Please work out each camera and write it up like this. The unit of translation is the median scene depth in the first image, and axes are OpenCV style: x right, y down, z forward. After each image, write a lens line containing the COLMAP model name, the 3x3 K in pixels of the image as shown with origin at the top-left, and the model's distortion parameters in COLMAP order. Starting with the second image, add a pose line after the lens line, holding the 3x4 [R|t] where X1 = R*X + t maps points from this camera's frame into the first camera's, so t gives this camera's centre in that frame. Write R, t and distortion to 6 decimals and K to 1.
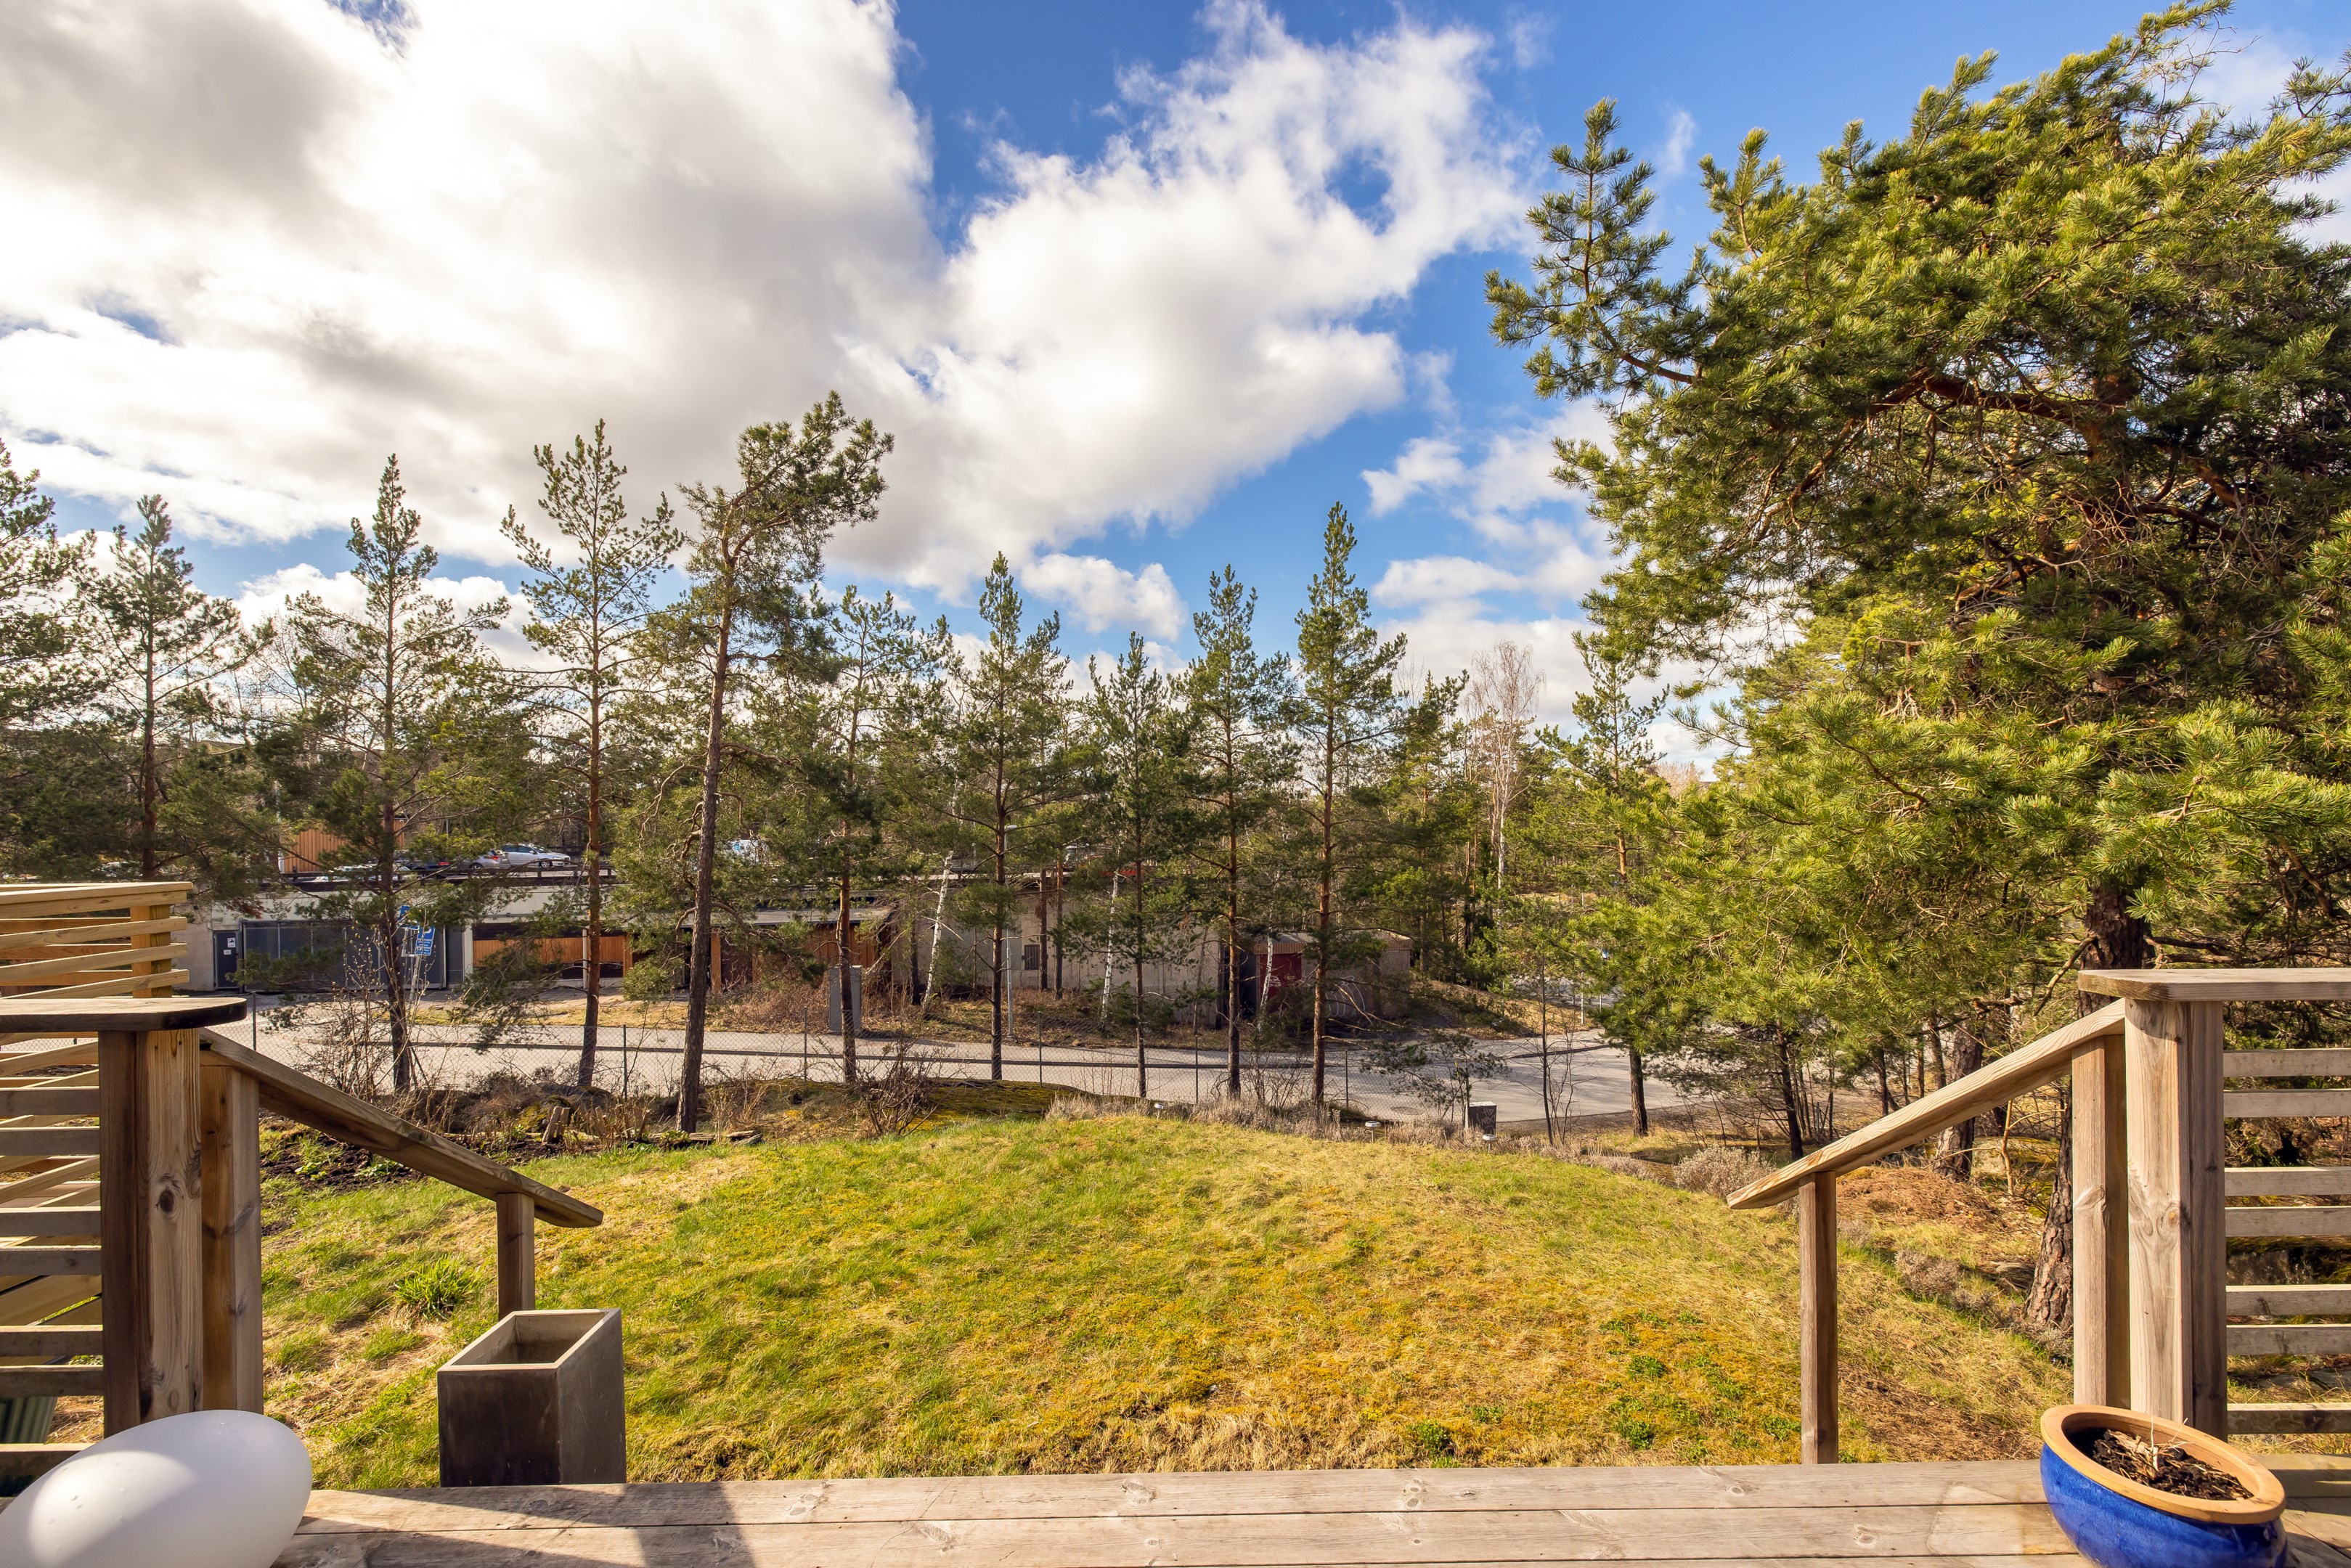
lens RADIAL K [[1021.7, 0, 1155.8], [0, 1021.7, 774.4], [0, 0, 1]] dist [-0.013762, 0.000165]
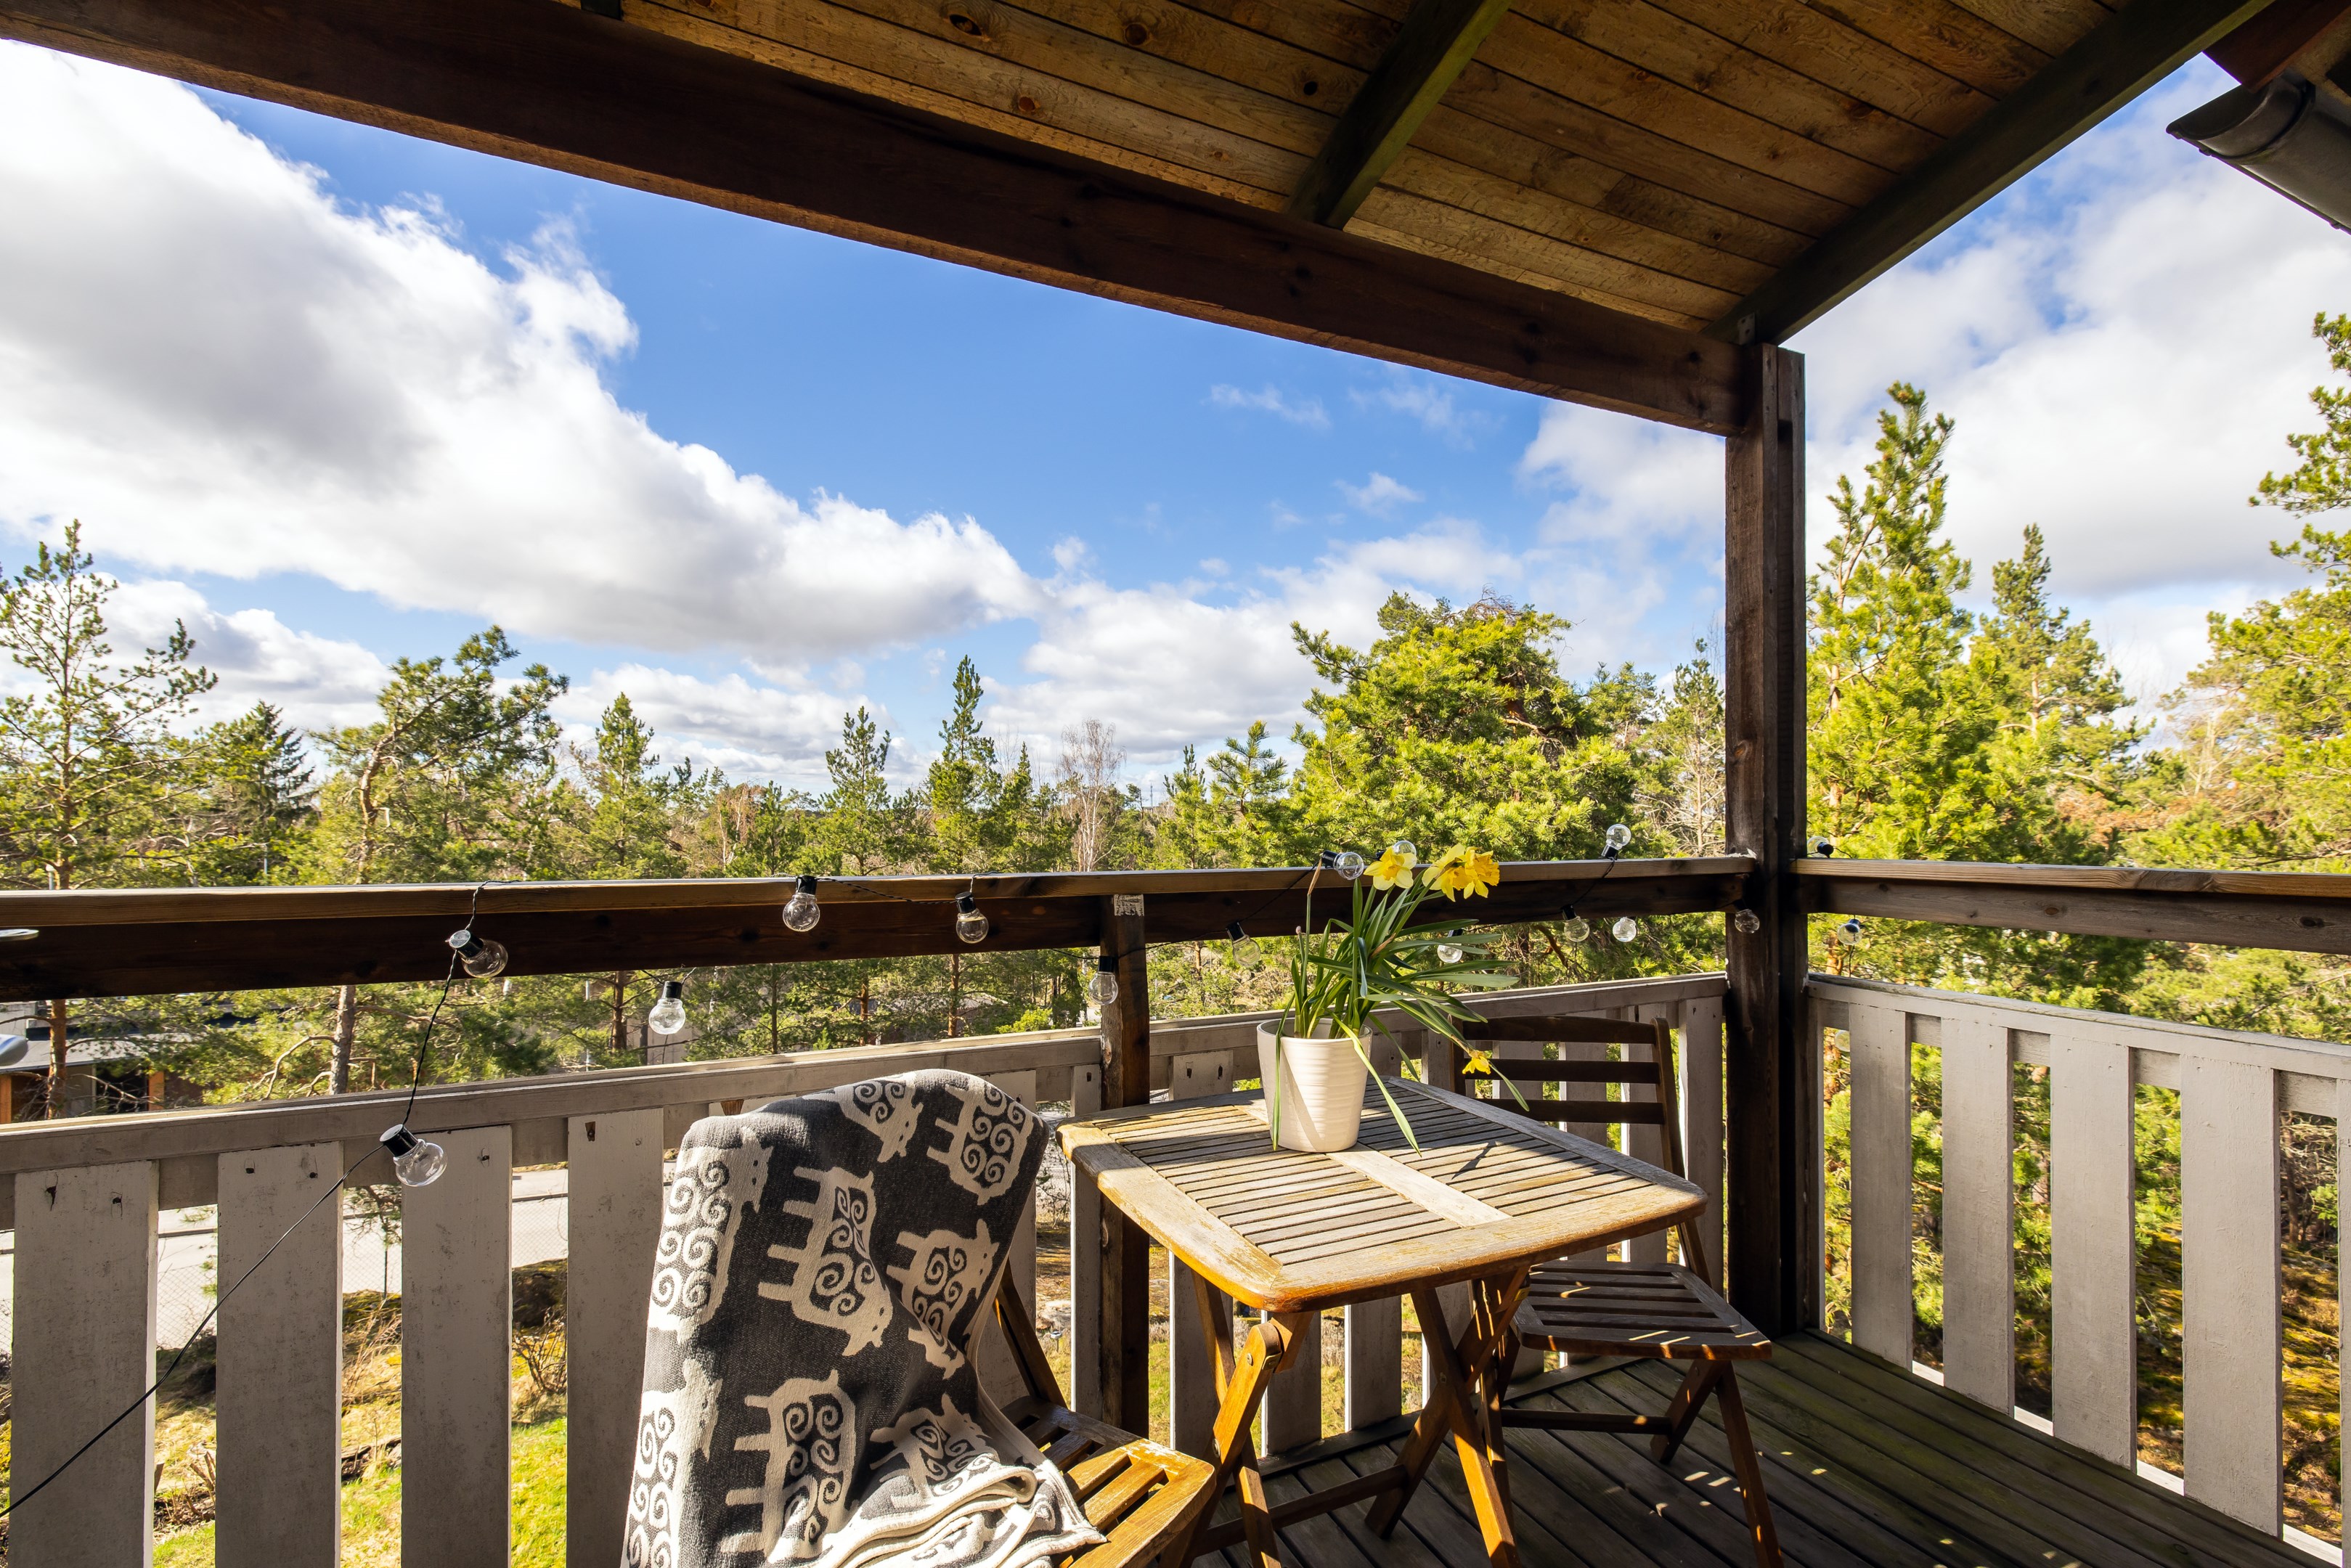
lens RADIAL K [[993.4, 0, 1175.1], [0, 993.4, 790.9], [0, 0, 1]] dist [-0.002391, 0.000043]
pose [[0.911118, 0.016296, 0.411824, -0.071687], [-0.009949, 0.999796, -0.017551, -0.132599], [-0.412026, 0.011894, 0.911095, -0.086967]]
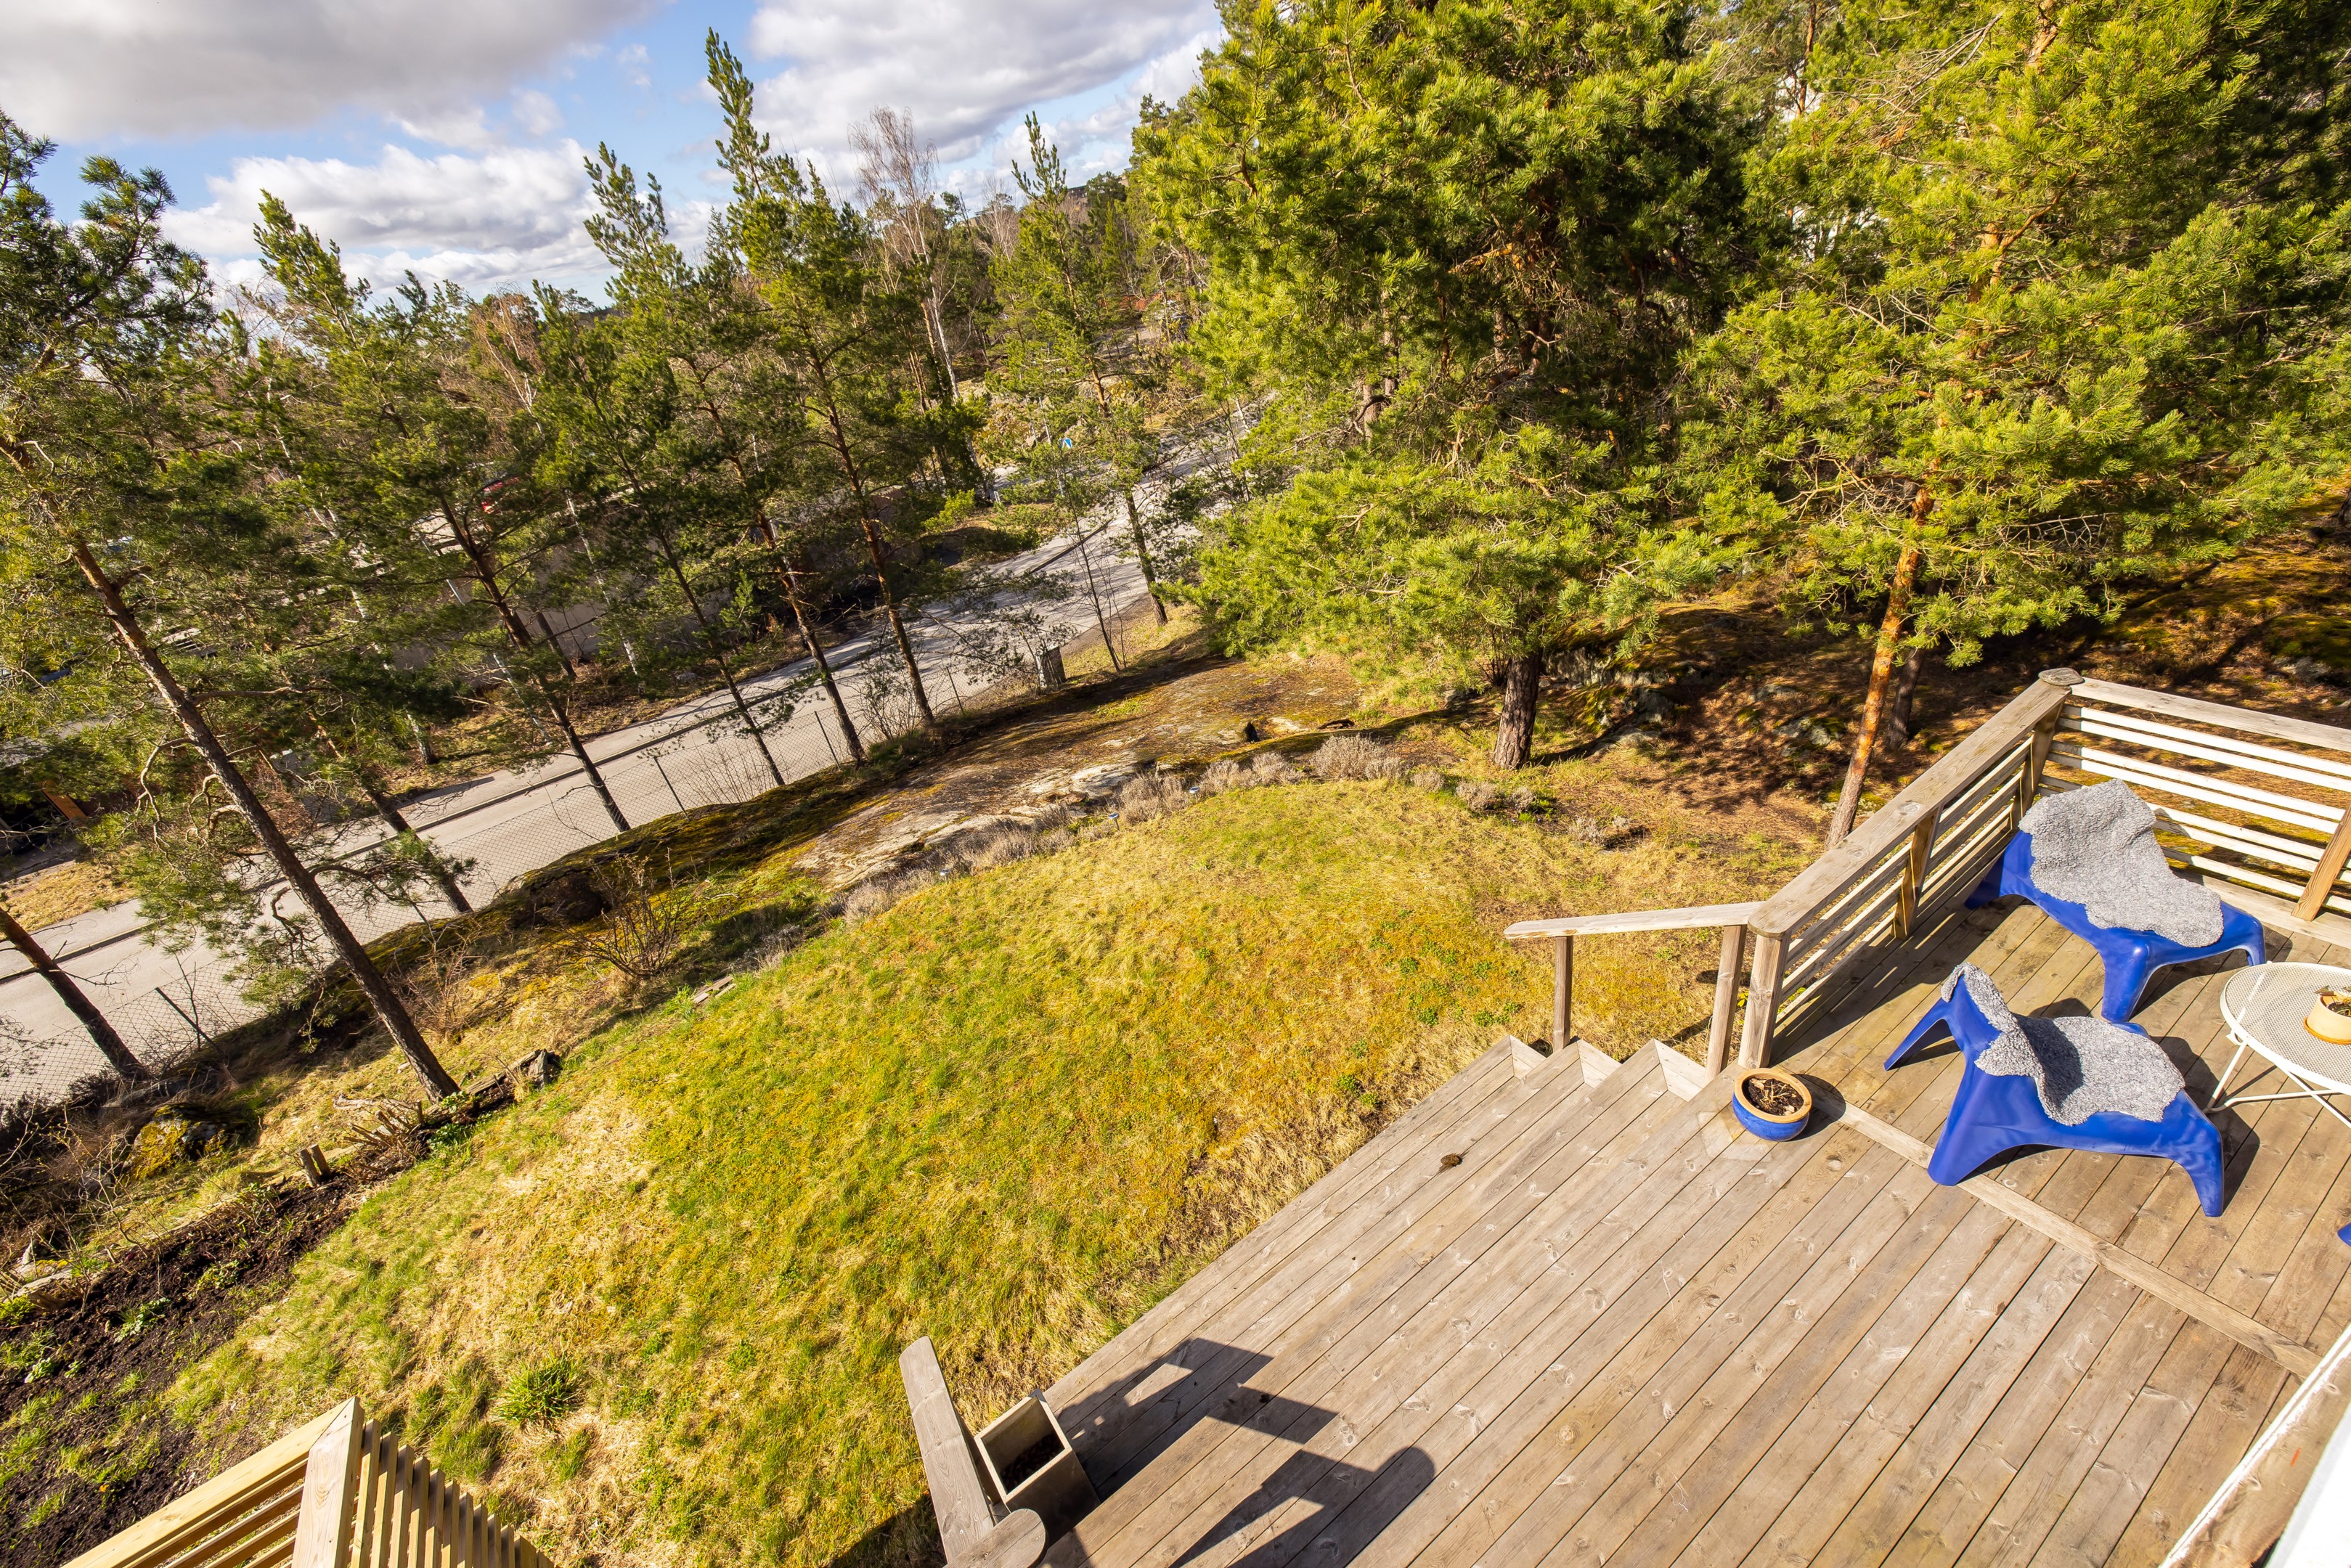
lens RADIAL K [[993.4, 0, 1175.1], [0, 993.4, 790.9], [0, 0, 1]] dist [-0.002391, 0.000043]
pose [[0.825338, -0.414169, 0.383771, -0.080317], [0.179248, 0.836705, 0.517489, -0.134002], [-0.535432, -0.358313, 0.764804, 0.012091]]
